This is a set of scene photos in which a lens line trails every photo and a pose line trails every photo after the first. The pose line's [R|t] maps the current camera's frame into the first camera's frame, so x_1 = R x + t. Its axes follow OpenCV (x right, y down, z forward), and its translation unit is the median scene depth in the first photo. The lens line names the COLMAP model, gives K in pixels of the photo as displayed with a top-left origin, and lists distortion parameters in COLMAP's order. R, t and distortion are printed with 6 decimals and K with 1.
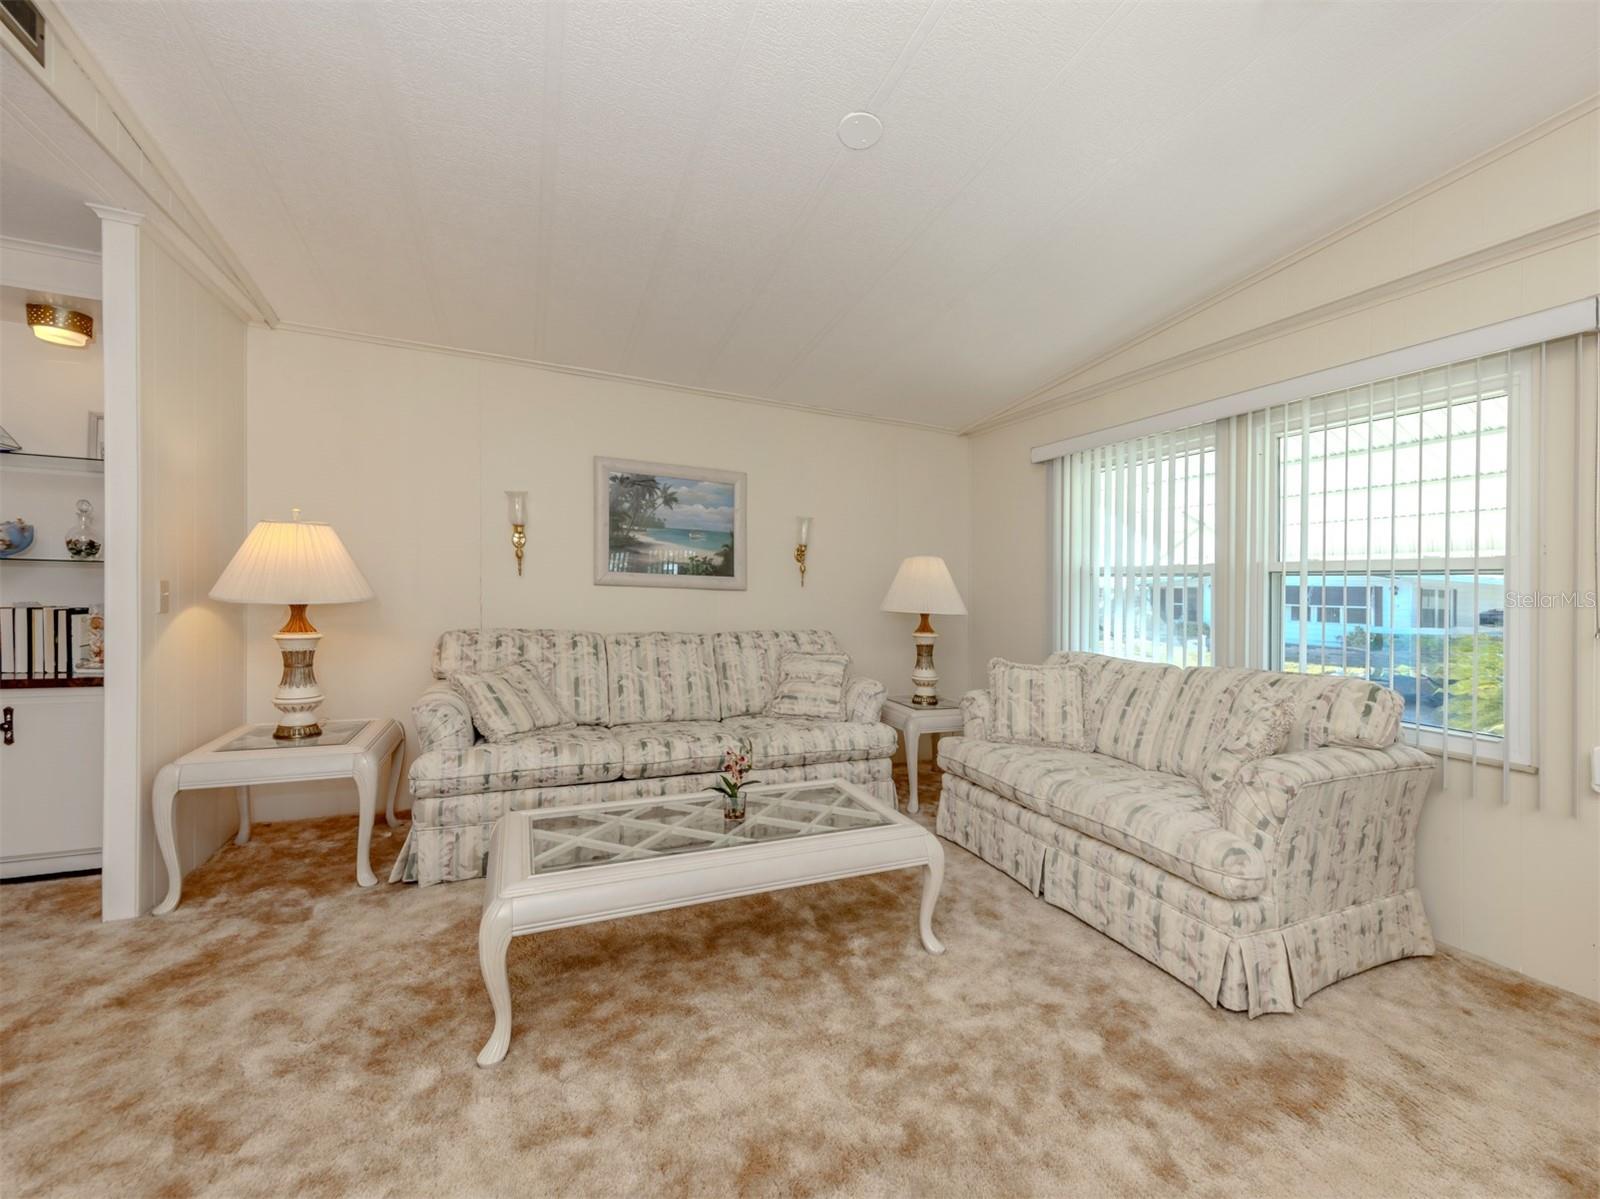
lens RADIAL K [[644.1, 0, 807.1], [0, 644.1, 595.2], [0, 0, 1]] dist [0.001119, -0.000226]
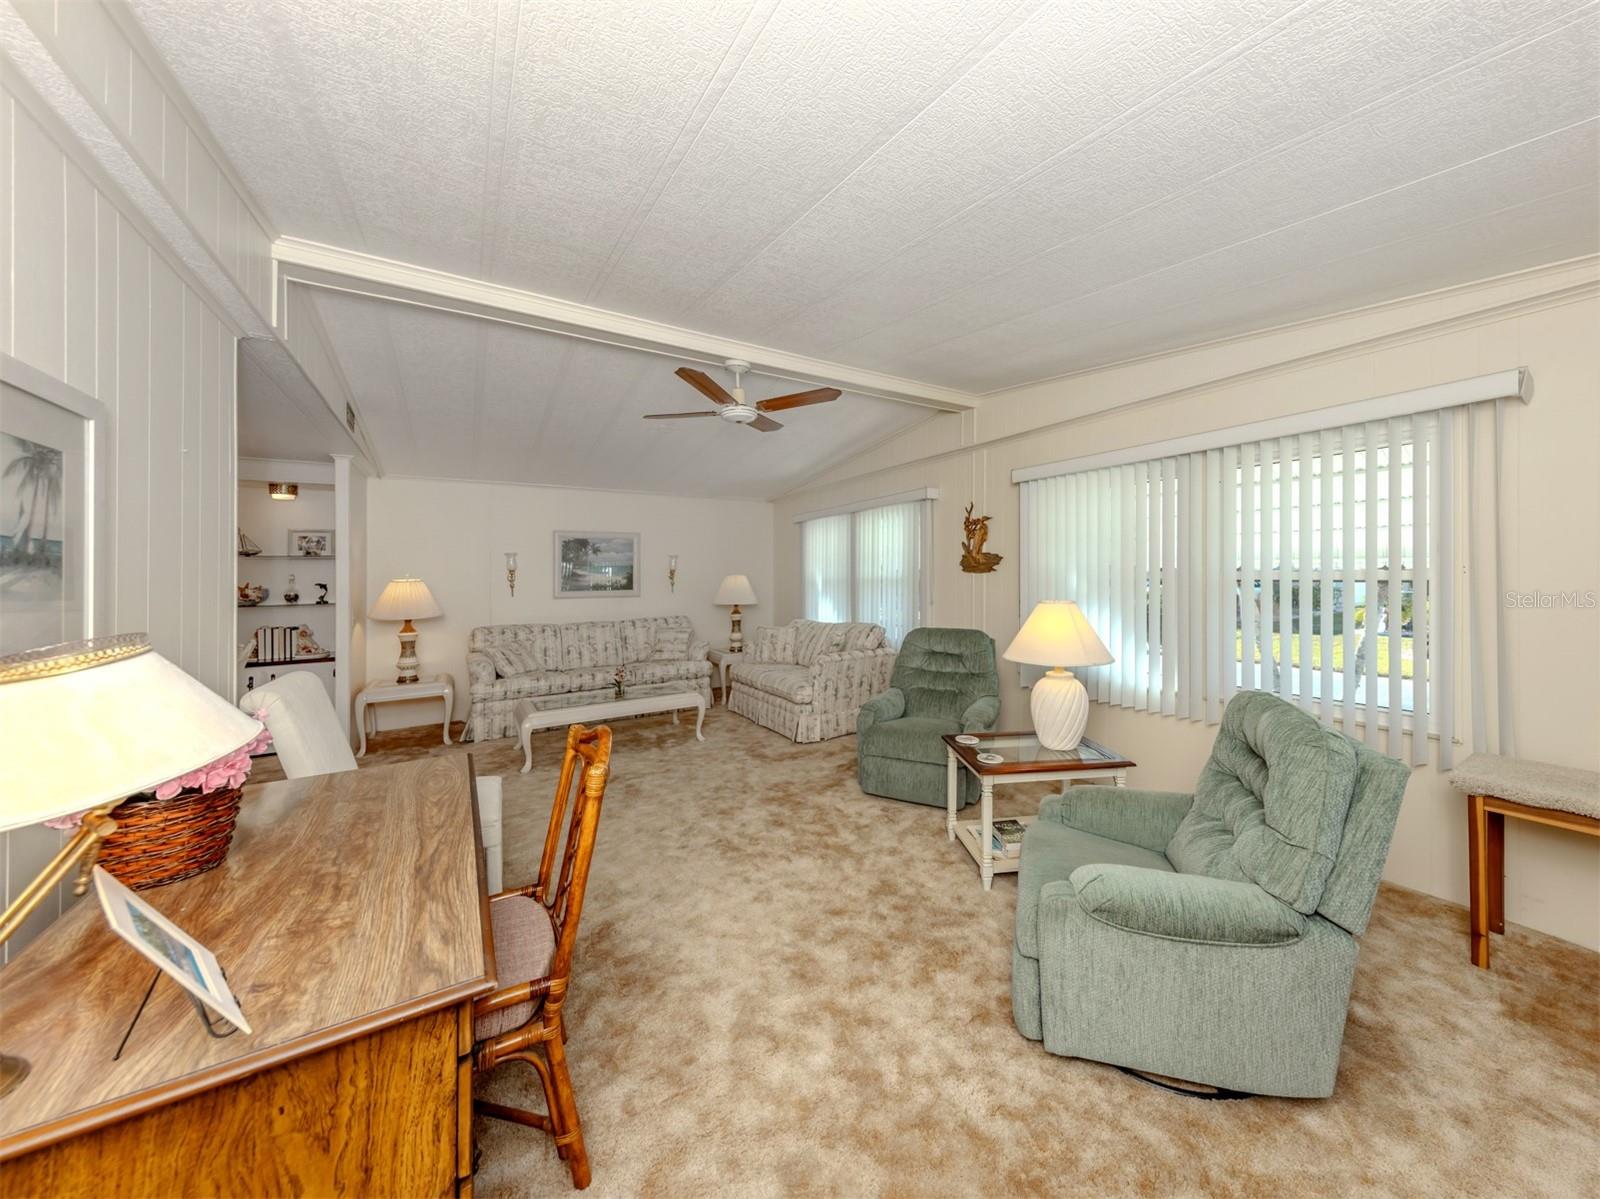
lens RADIAL K [[593.2, 0, 851.4], [0, 593.2, 522.1], [0, 0, 1]] dist [-0.005208, 0.000187]
pose [[0.985124, -0.033435, 0.168560, 0.293941], [0.049107, 0.994759, -0.089683, -0.049666], [-0.164678, 0.096626, 0.981603, -1.045426]]
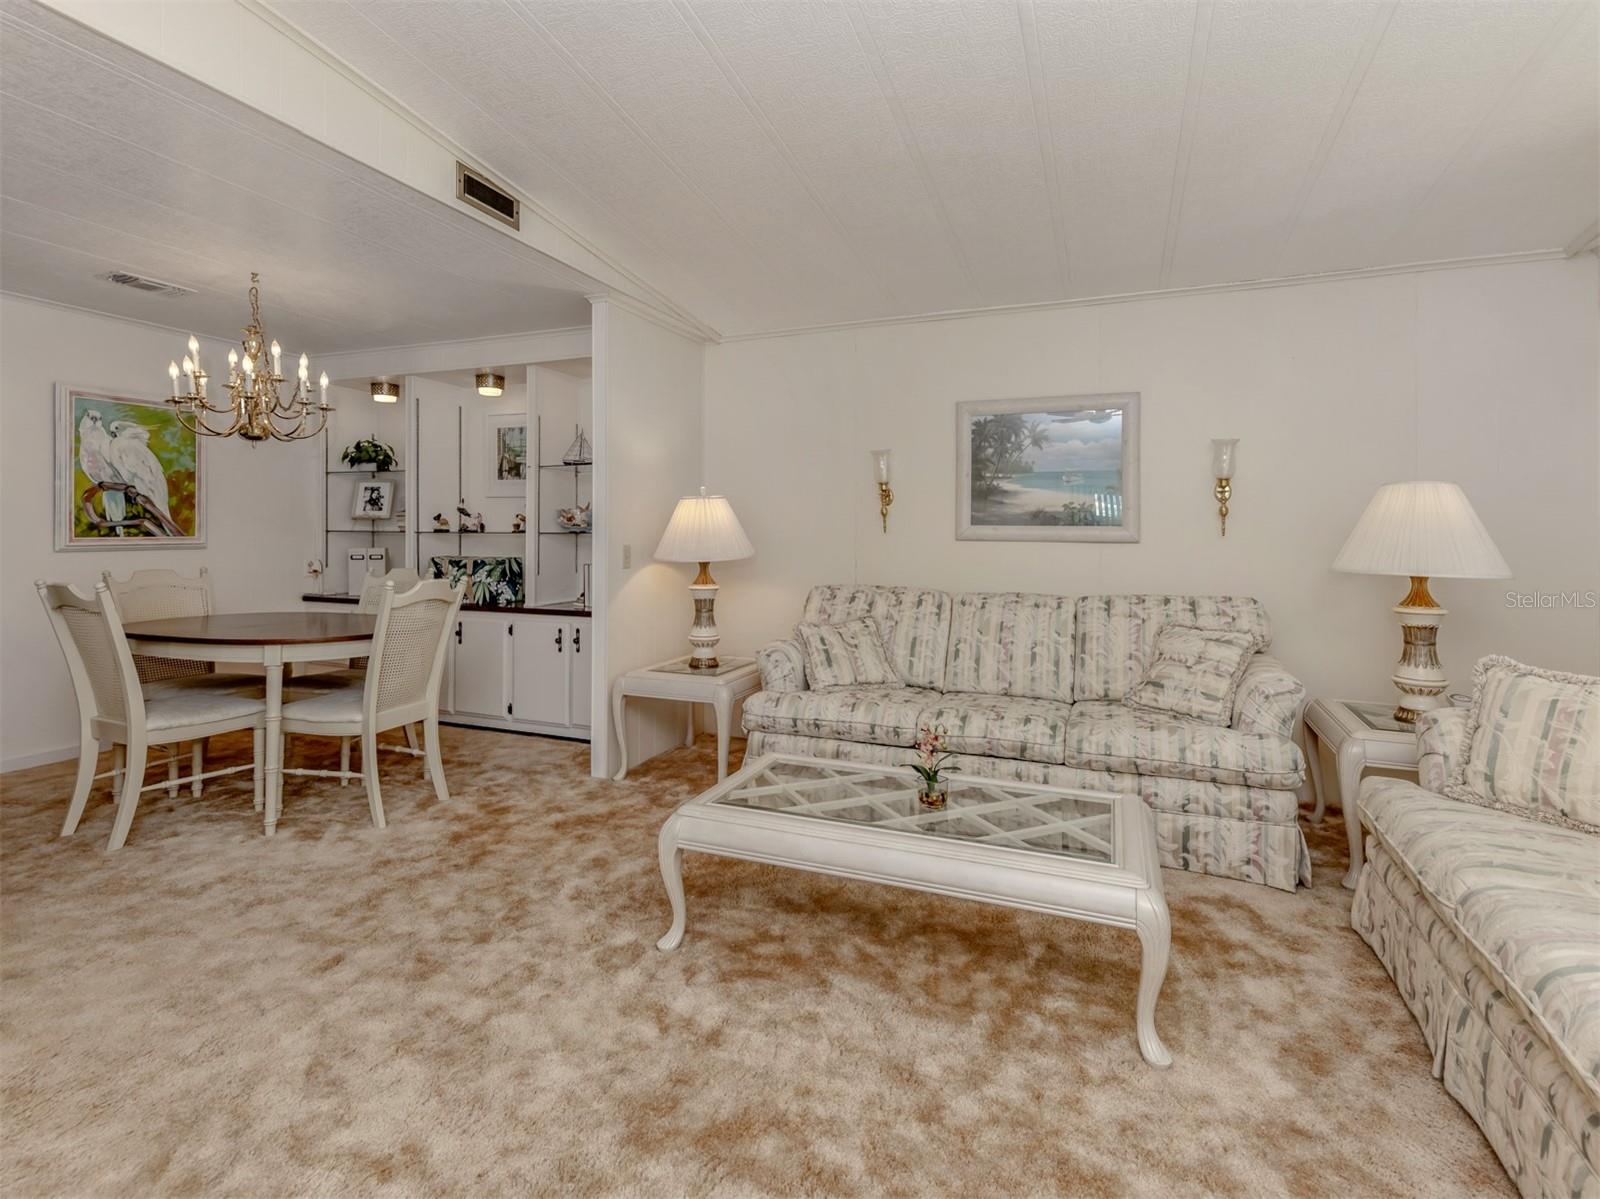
lens RADIAL K [[752.7, 0, 833.2], [0, 752.7, 543.6], [0, 0, 1]] dist [0.001392, -0.000923]
pose [[0.702911, -0.016999, -0.711075, 0.381802], [0.013832, 0.999852, -0.010230, -0.002836], [0.711143, -0.002644, 0.703042, 0.126322]]
